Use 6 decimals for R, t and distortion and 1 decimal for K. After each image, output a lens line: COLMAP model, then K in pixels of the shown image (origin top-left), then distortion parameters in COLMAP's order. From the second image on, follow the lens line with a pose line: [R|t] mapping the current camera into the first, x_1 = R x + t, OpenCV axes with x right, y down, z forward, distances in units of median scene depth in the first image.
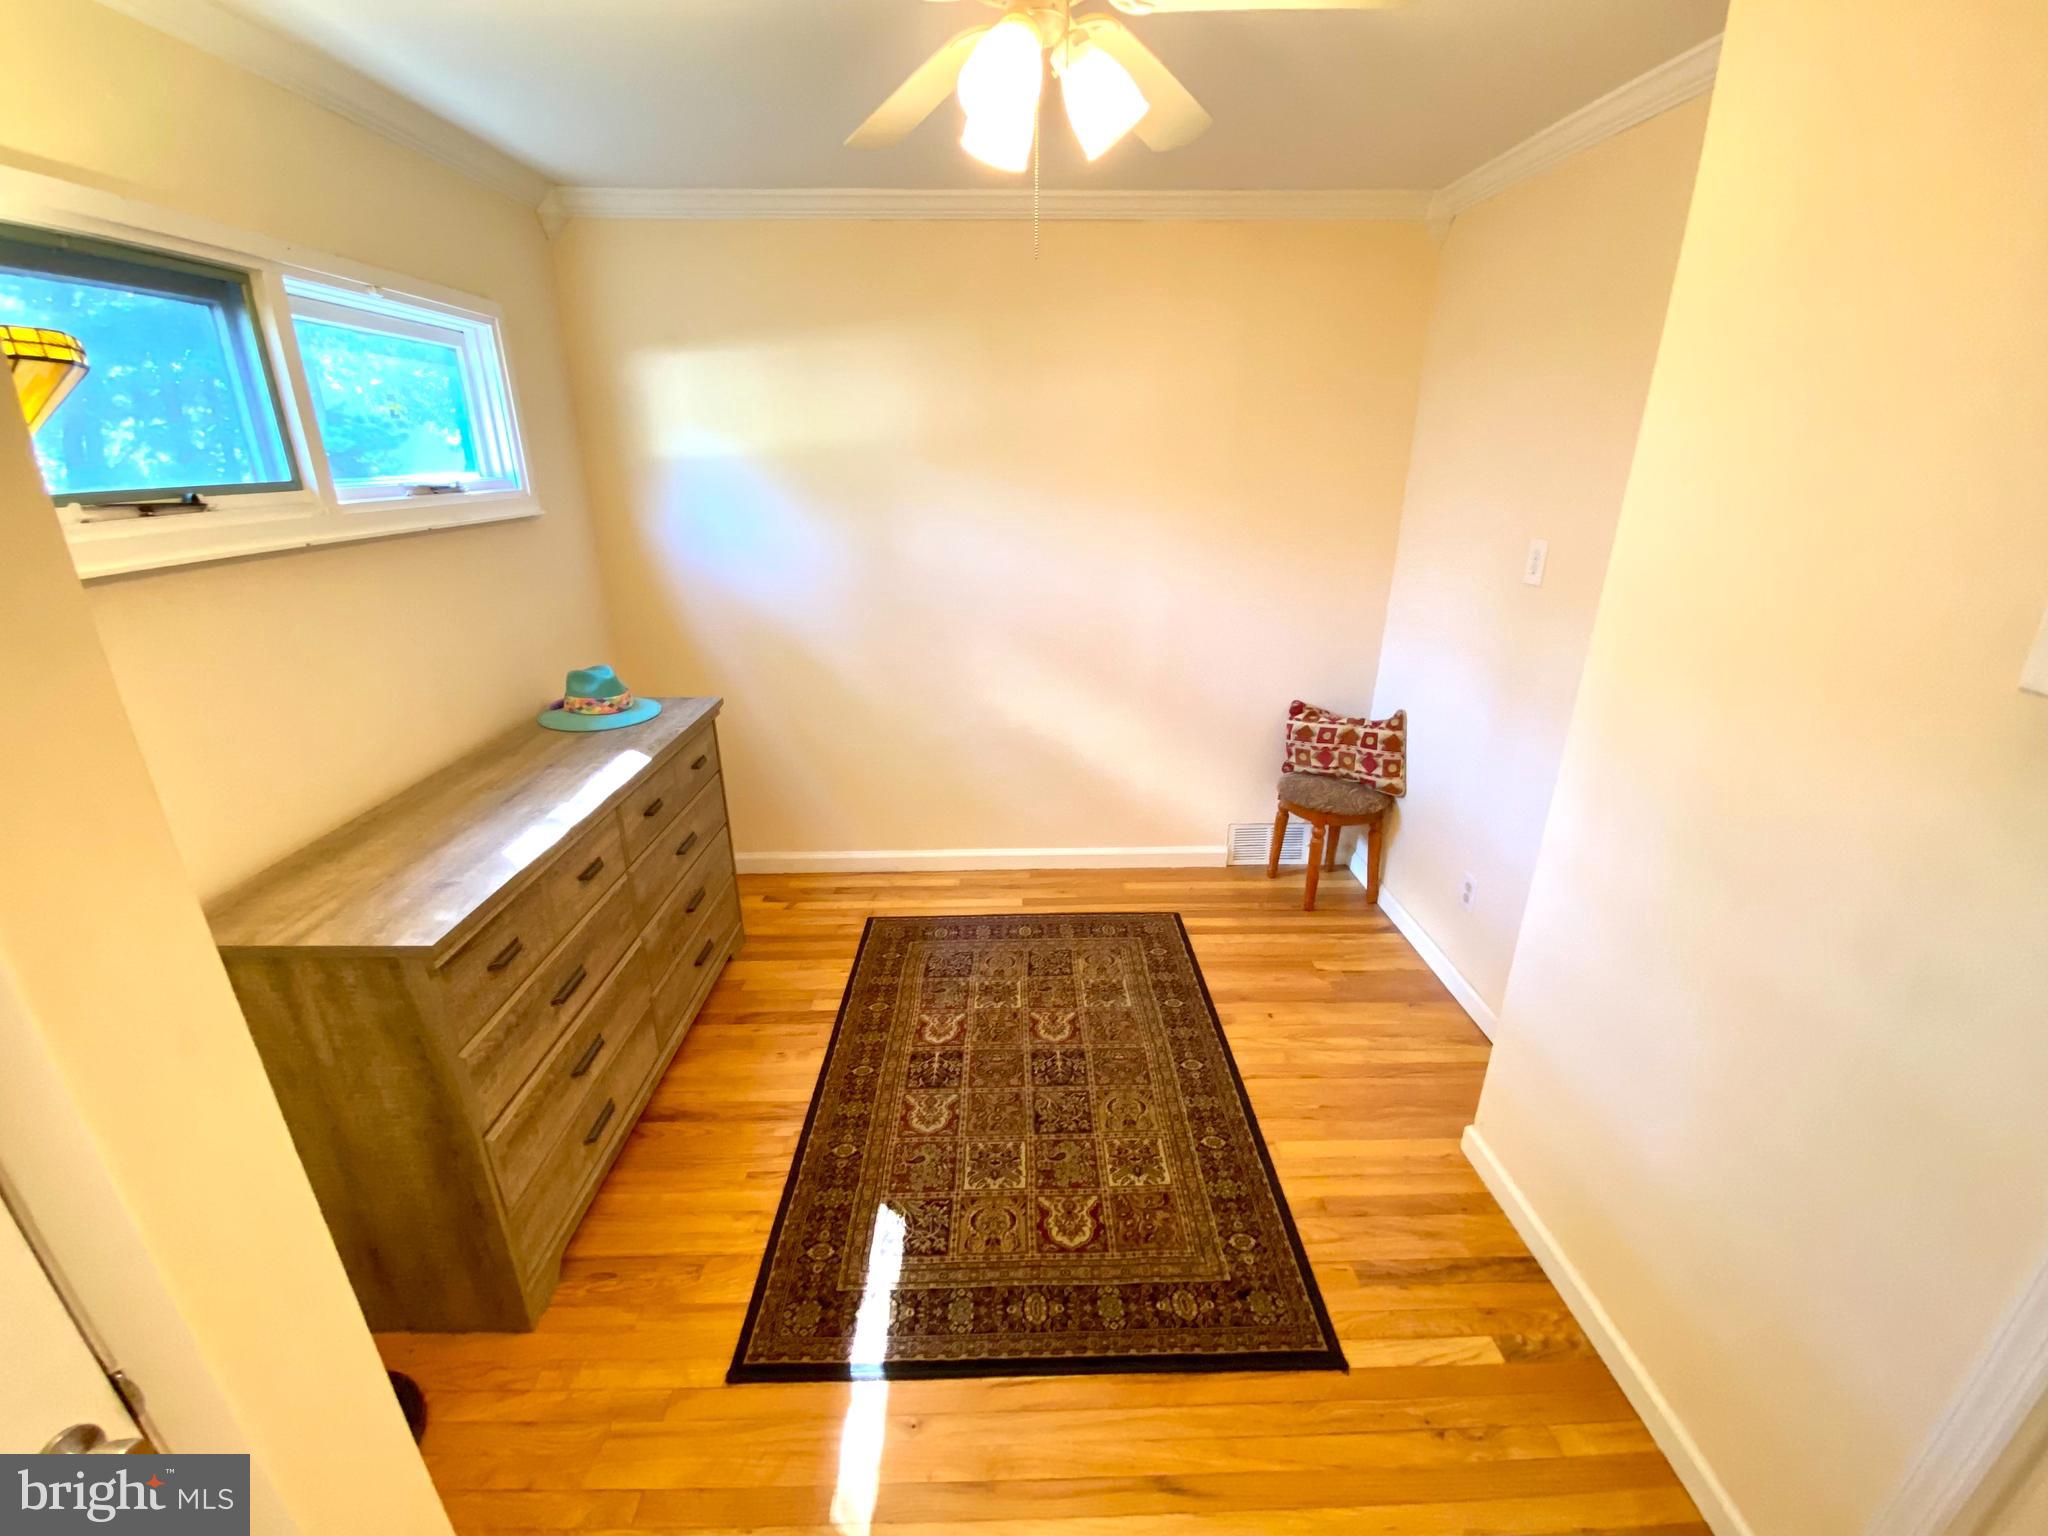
lens RADIAL K [[846.7, 0, 1038.4], [0, 846.7, 762.7], [0, 0, 1]] dist [0.002014, -0.005672]
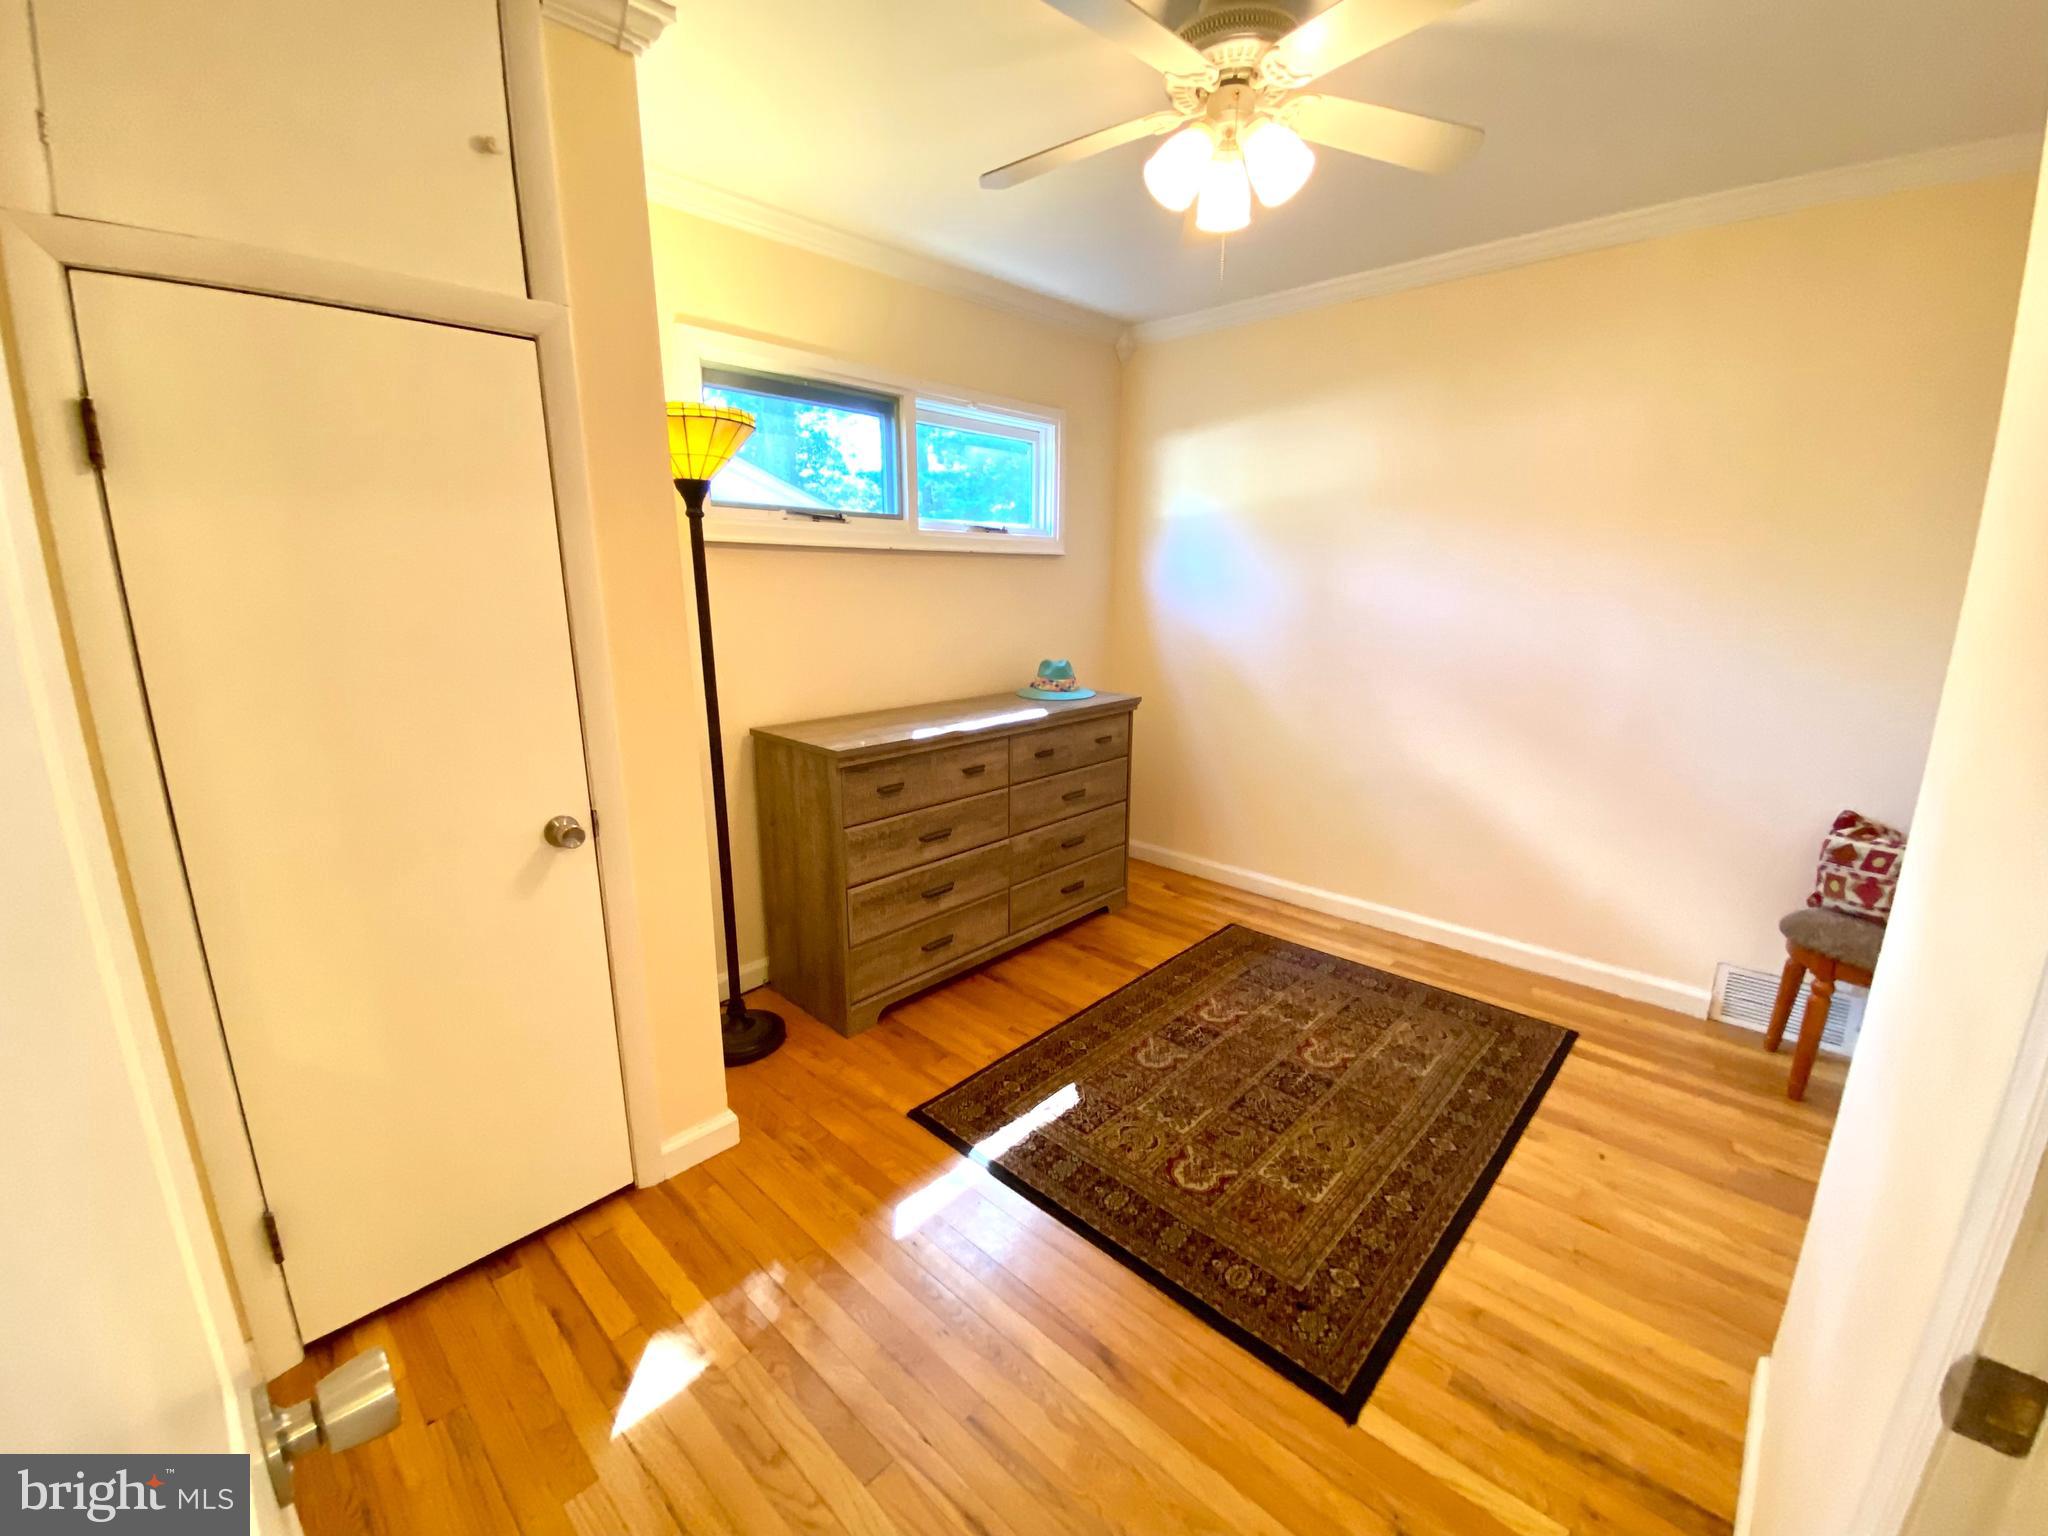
lens RADIAL K [[846.7, 0, 1005.9], [0, 846.7, 770.9], [0, 0, 1]] dist [0.002014, -0.005672]
pose [[0.692607, 0.160450, -0.703243, 0.429174], [-0.248581, 0.968316, -0.023893, 0.122575], [0.677128, 0.191362, 0.710548, 0.009510]]
